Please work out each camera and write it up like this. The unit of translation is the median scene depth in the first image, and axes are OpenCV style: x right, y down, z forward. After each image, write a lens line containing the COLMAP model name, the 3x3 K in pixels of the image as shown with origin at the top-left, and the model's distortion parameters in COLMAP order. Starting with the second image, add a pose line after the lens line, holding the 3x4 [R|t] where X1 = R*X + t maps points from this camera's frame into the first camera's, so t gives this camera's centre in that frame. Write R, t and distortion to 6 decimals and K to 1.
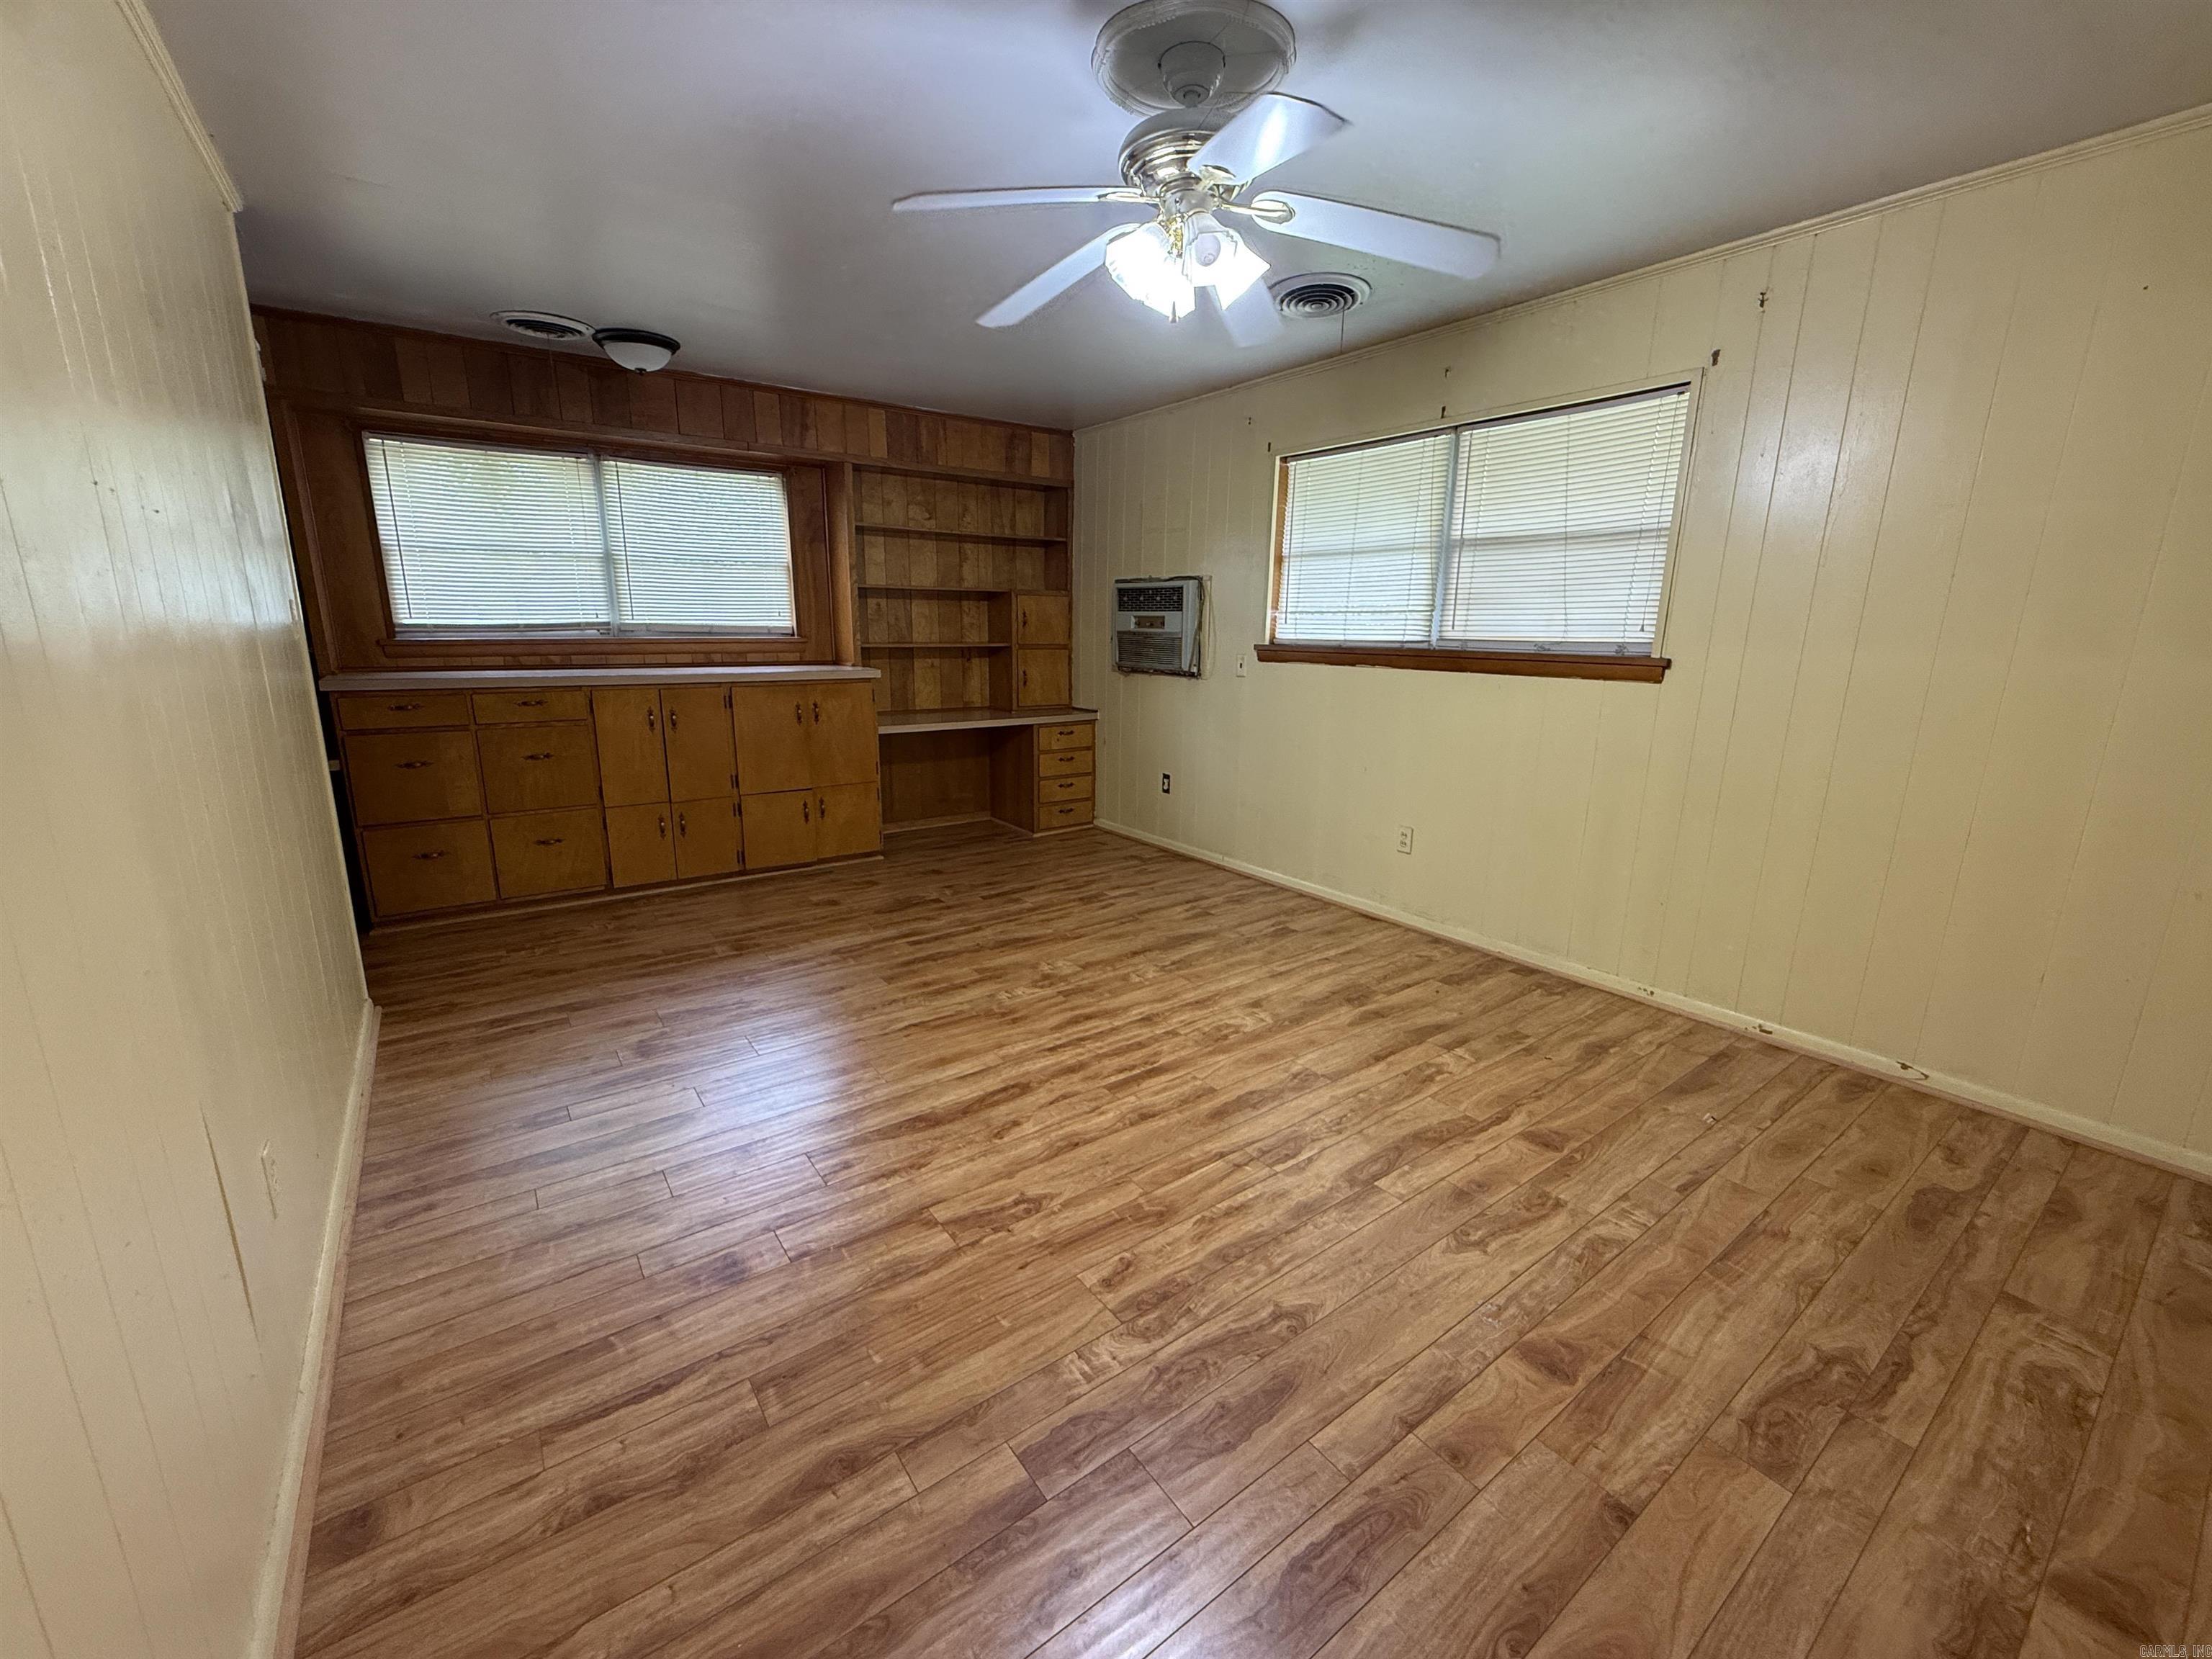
lens RADIAL K [[887.5, 0, 1106.0], [0, 887.5, 829.5], [0, 0, 1]] dist [-0.000613, 0.000771]
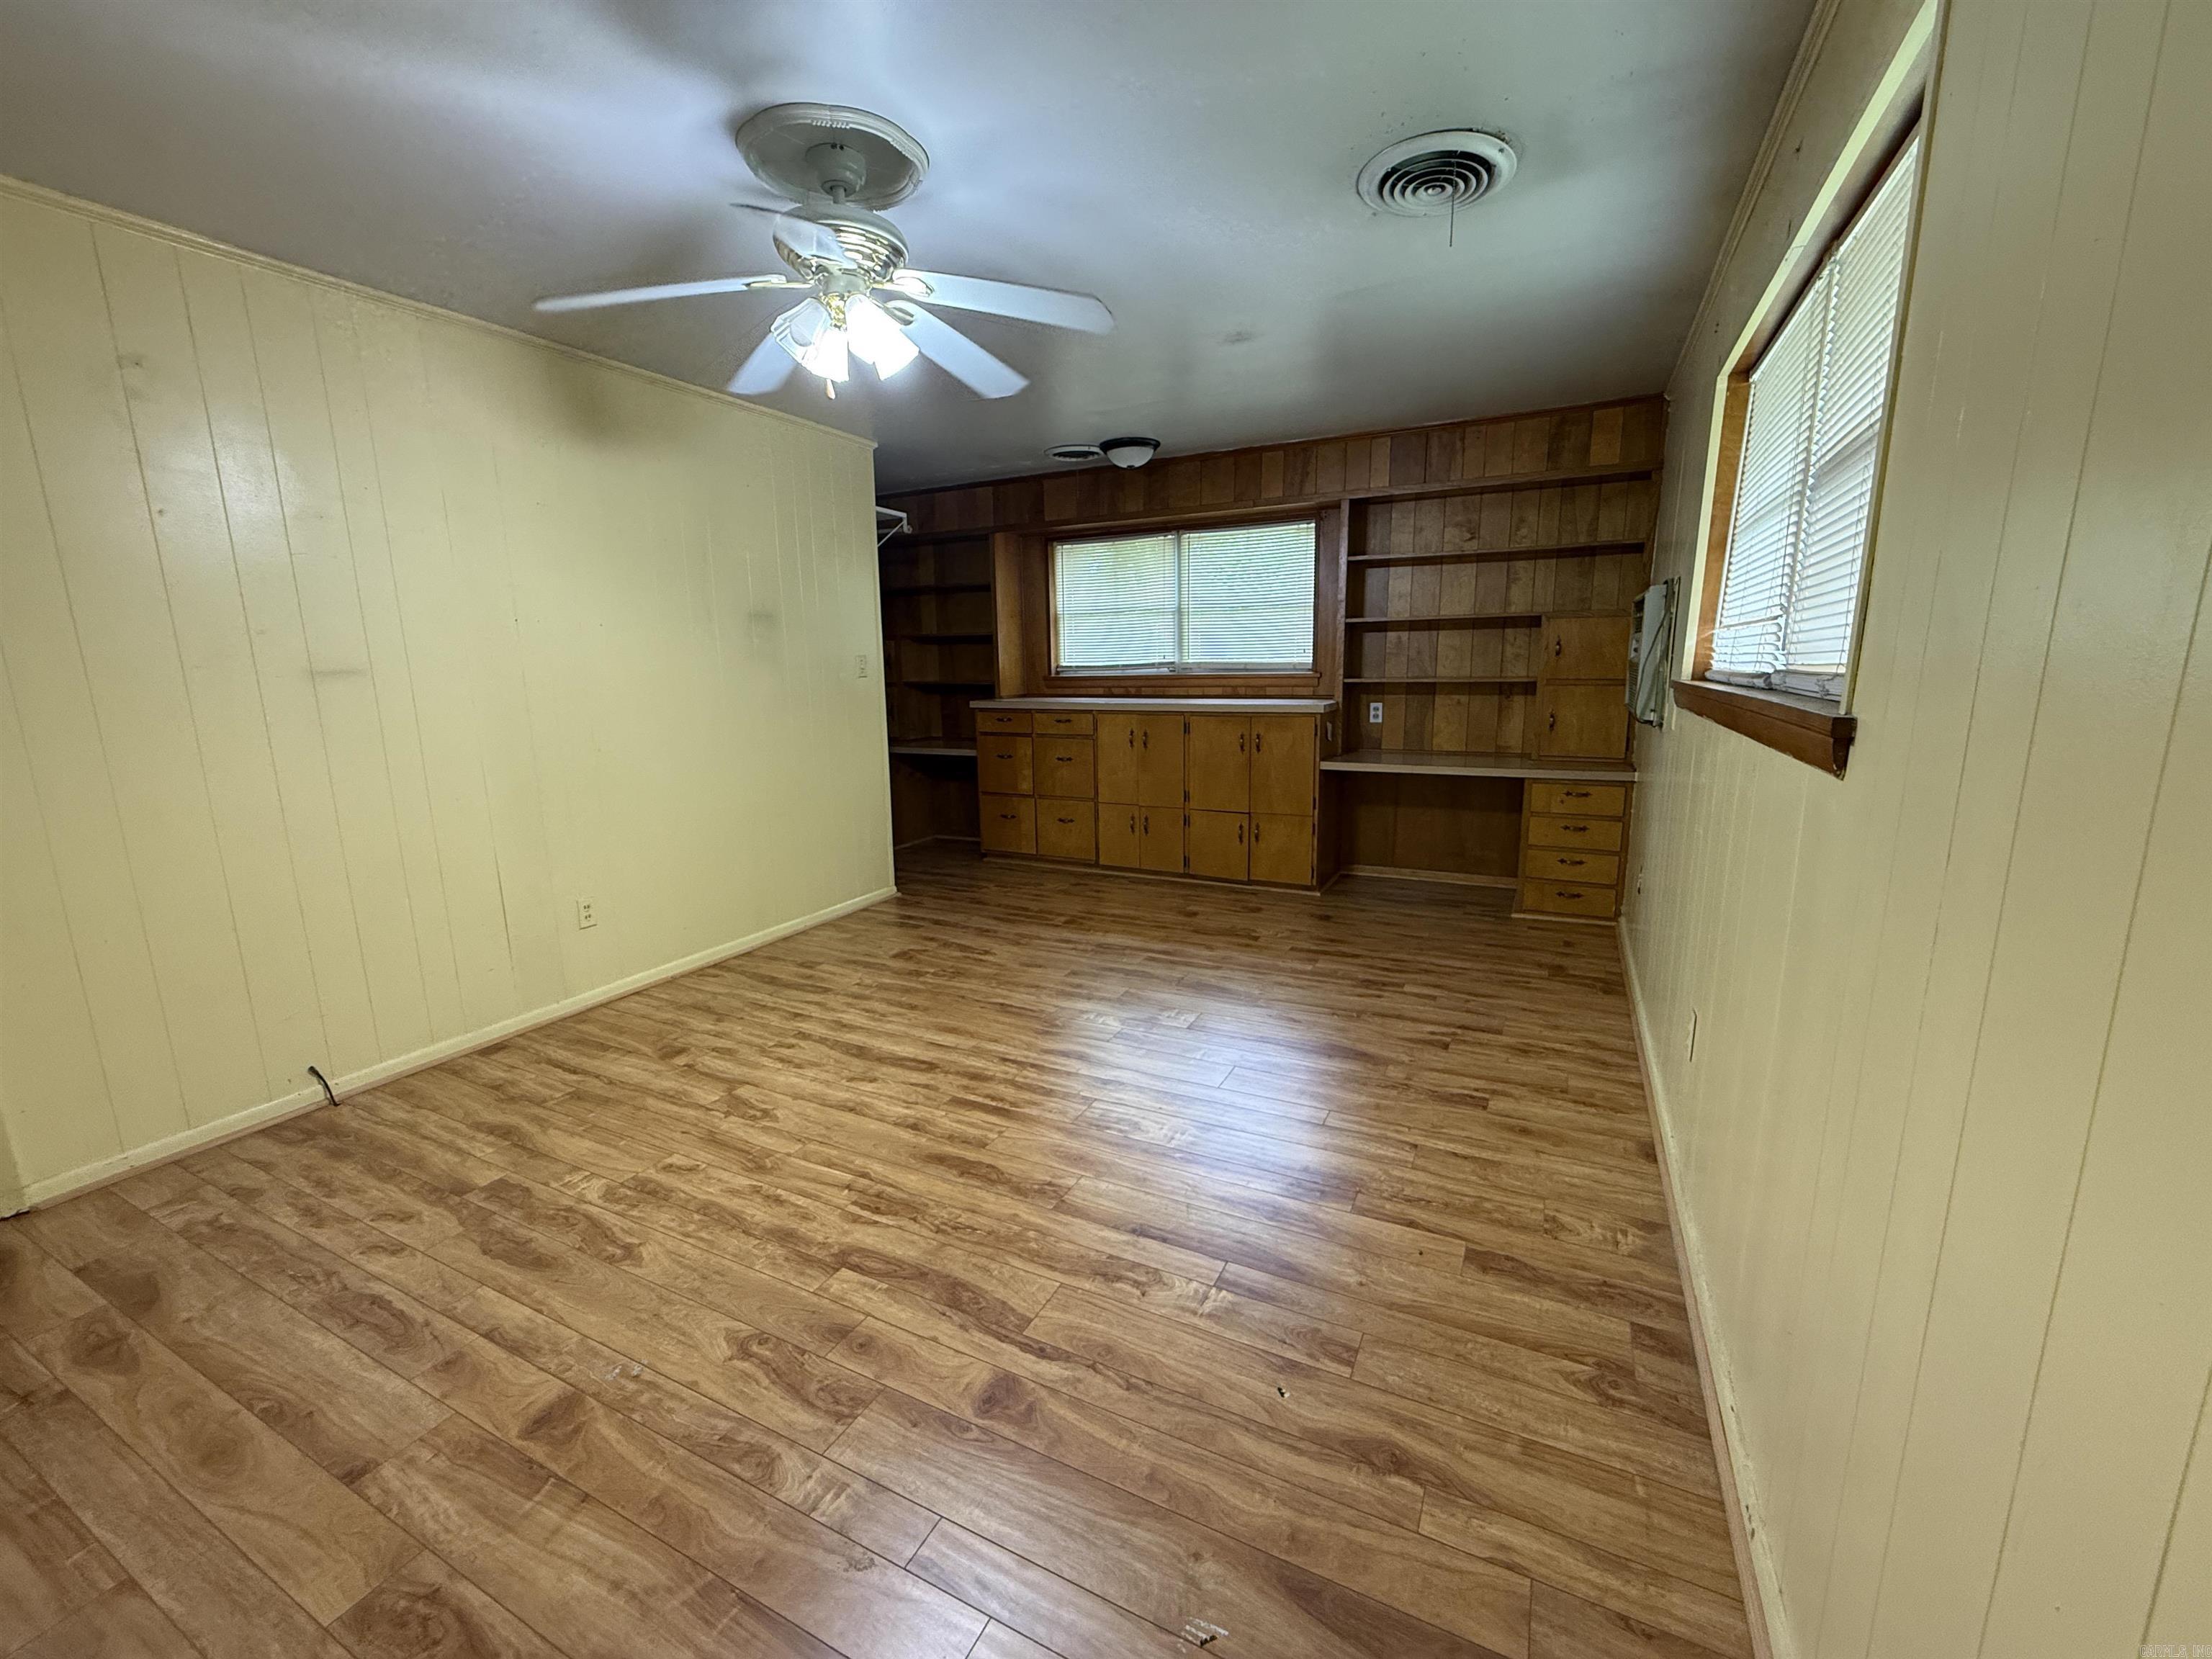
lens RADIAL K [[887.5, 0, 1106.0], [0, 887.5, 829.5], [0, 0, 1]] dist [-0.000613, 0.000771]
pose [[0.455640, 0.148491, -0.877691, 0.691614], [-0.181454, 0.980780, 0.071733, -0.093424], [0.871474, 0.126576, 0.473827, 0.446766]]
